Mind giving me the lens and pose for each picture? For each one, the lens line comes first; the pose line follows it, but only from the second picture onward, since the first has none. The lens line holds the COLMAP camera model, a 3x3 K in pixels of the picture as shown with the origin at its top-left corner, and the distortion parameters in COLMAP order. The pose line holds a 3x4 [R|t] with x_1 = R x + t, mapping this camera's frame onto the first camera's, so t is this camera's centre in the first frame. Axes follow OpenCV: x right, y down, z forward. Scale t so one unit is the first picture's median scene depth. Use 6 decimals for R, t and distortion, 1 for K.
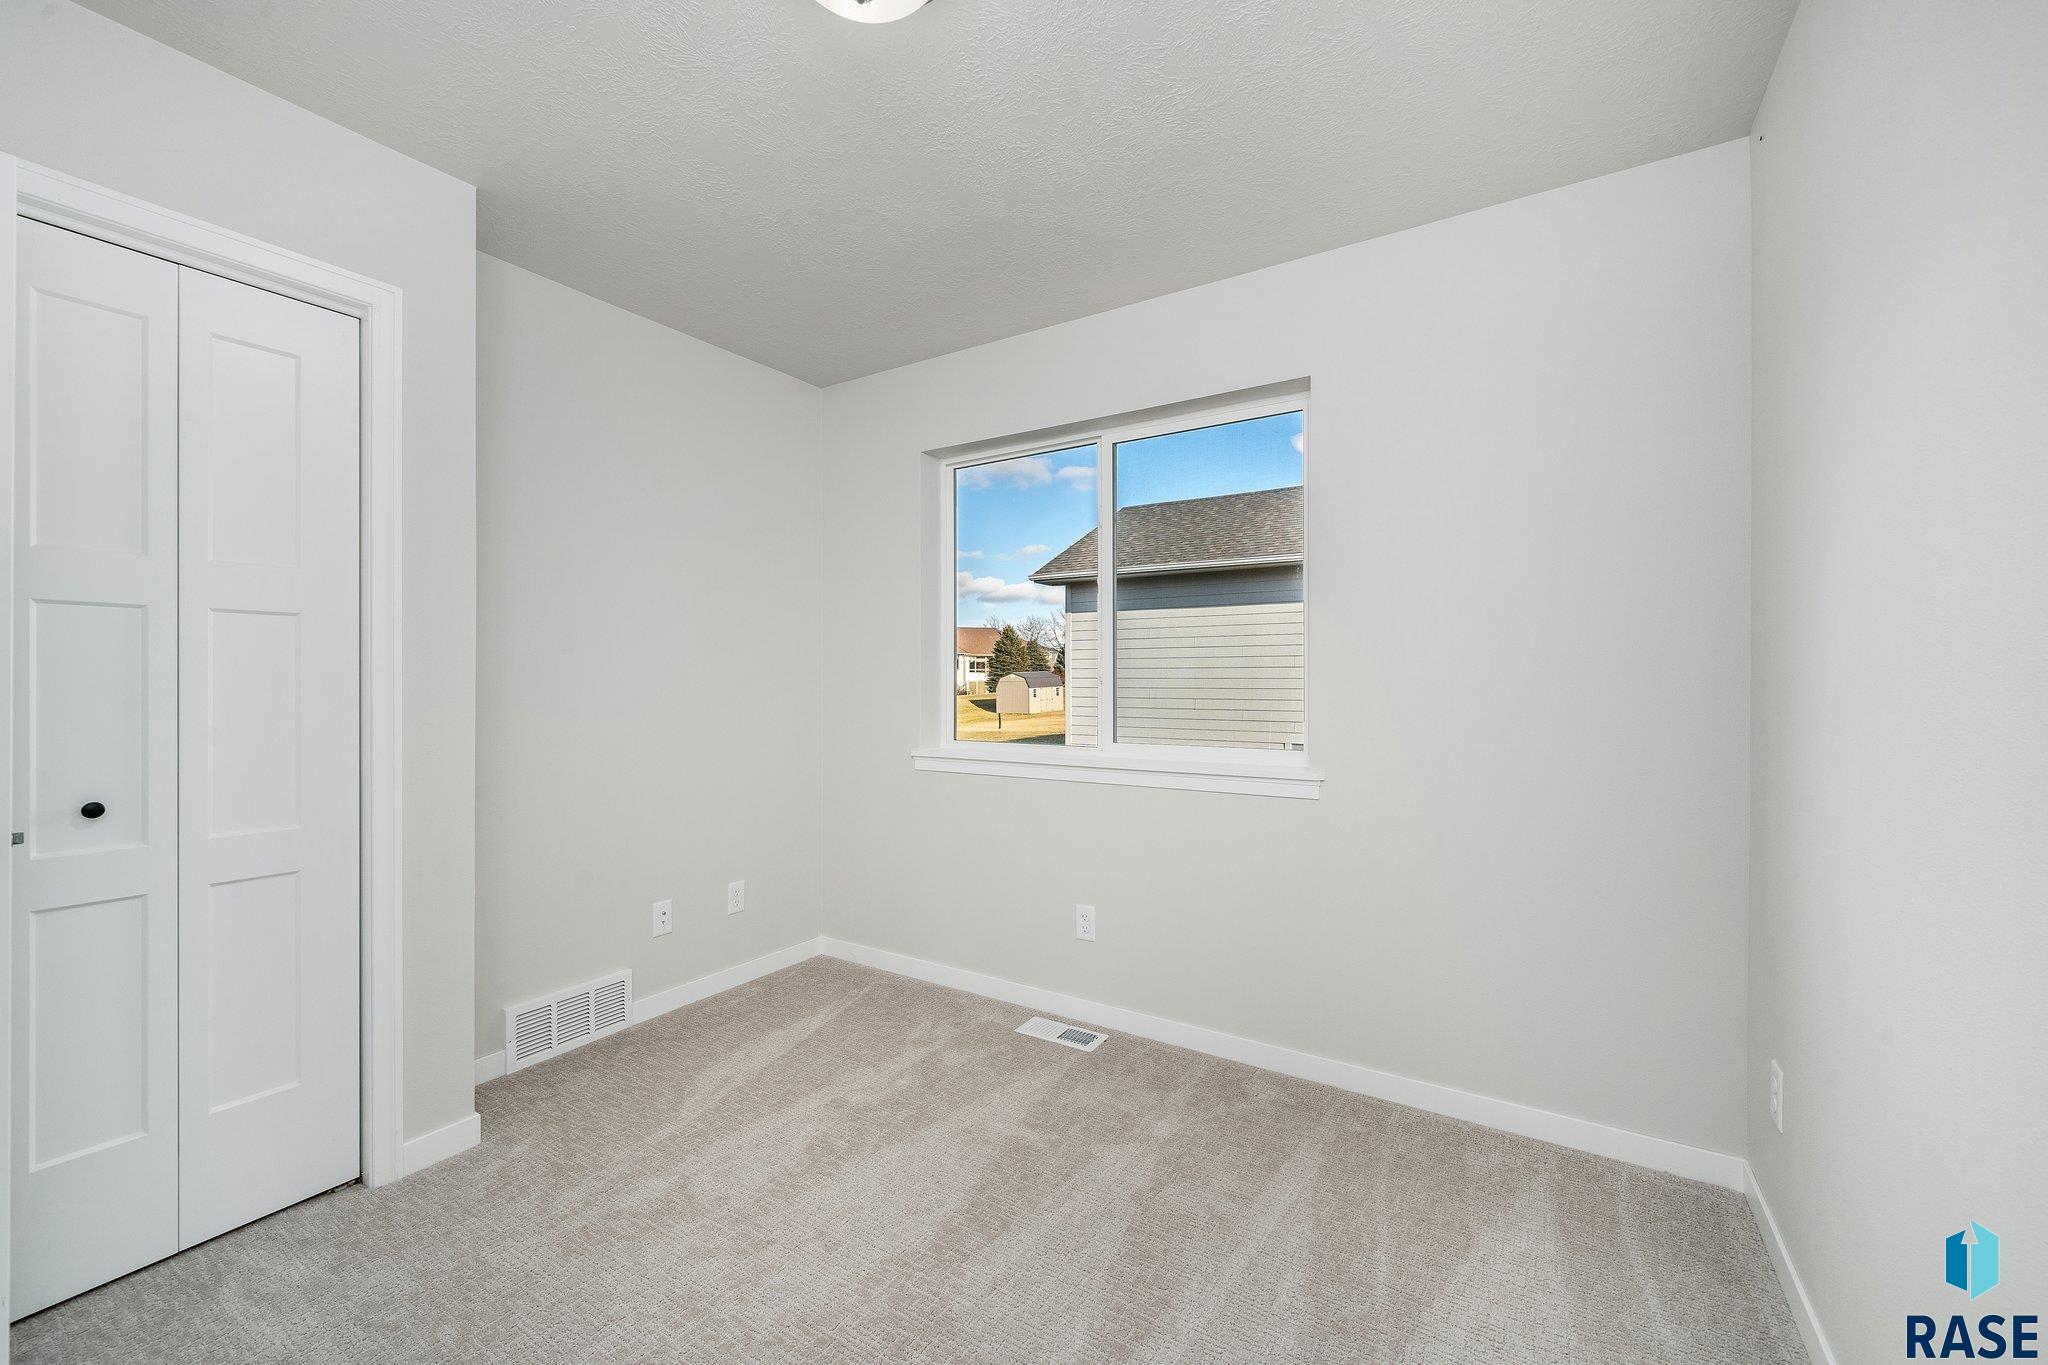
lens RADIAL K [[809.8, 0, 1012.9], [0, 809.8, 687.0], [0, 0, 1]] dist [-0.001823, -0.000030]
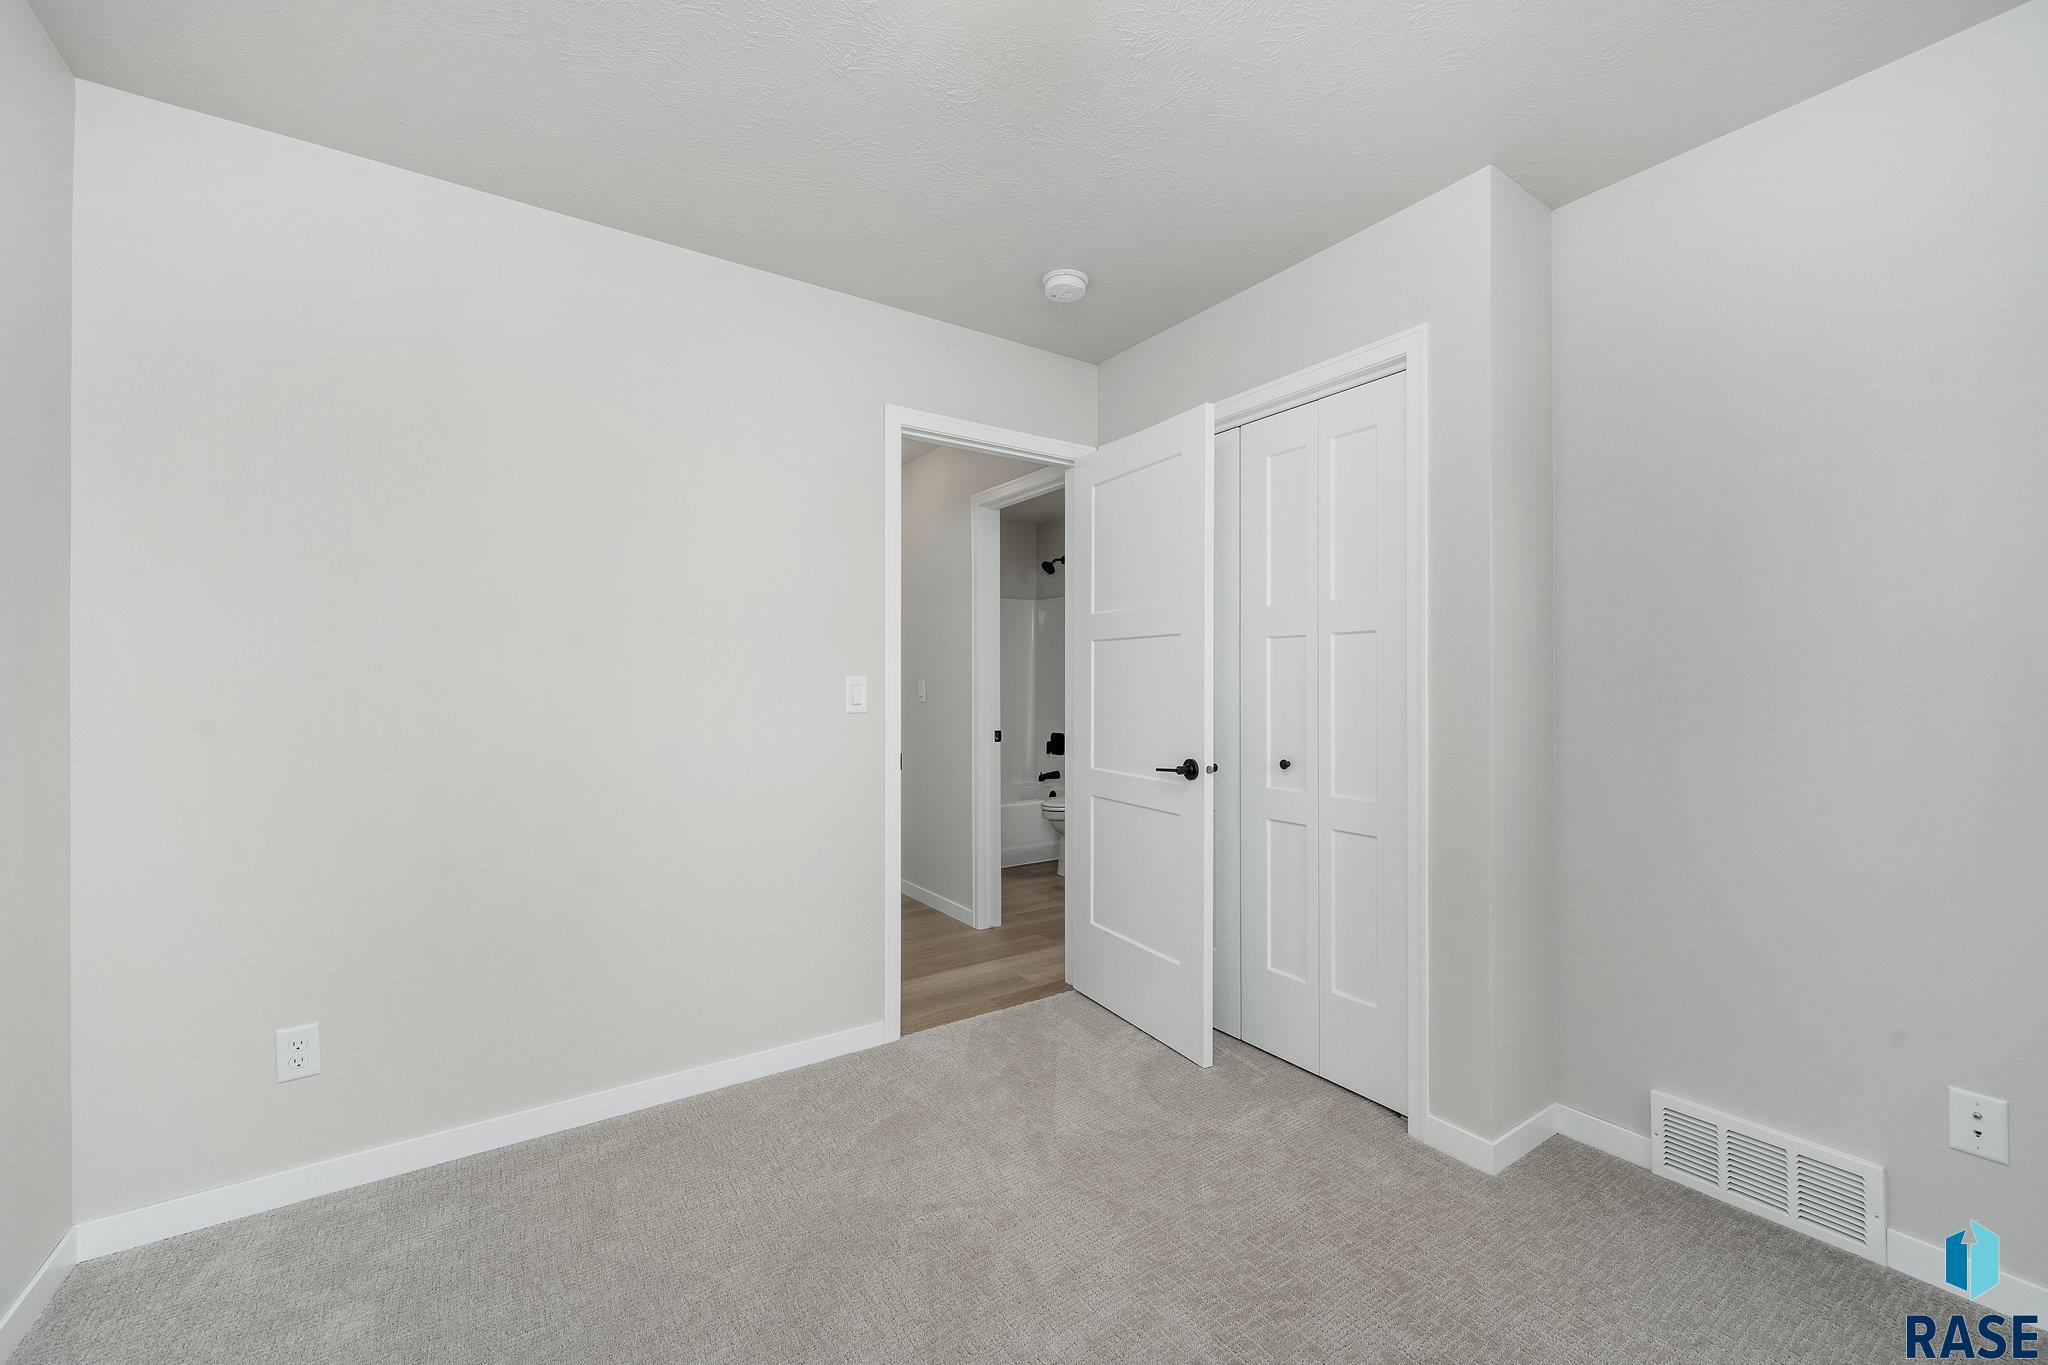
lens RADIAL K [[809.8, 0, 1012.9], [0, 809.8, 687.0], [0, 0, 1]] dist [-0.001823, -0.000030]
pose [[-0.402764, -0.000302, -0.915304, 0.394173], [-0.003614, 0.999993, 0.001261, -0.001514], [0.915297, 0.003816, -0.402762, 0.803047]]
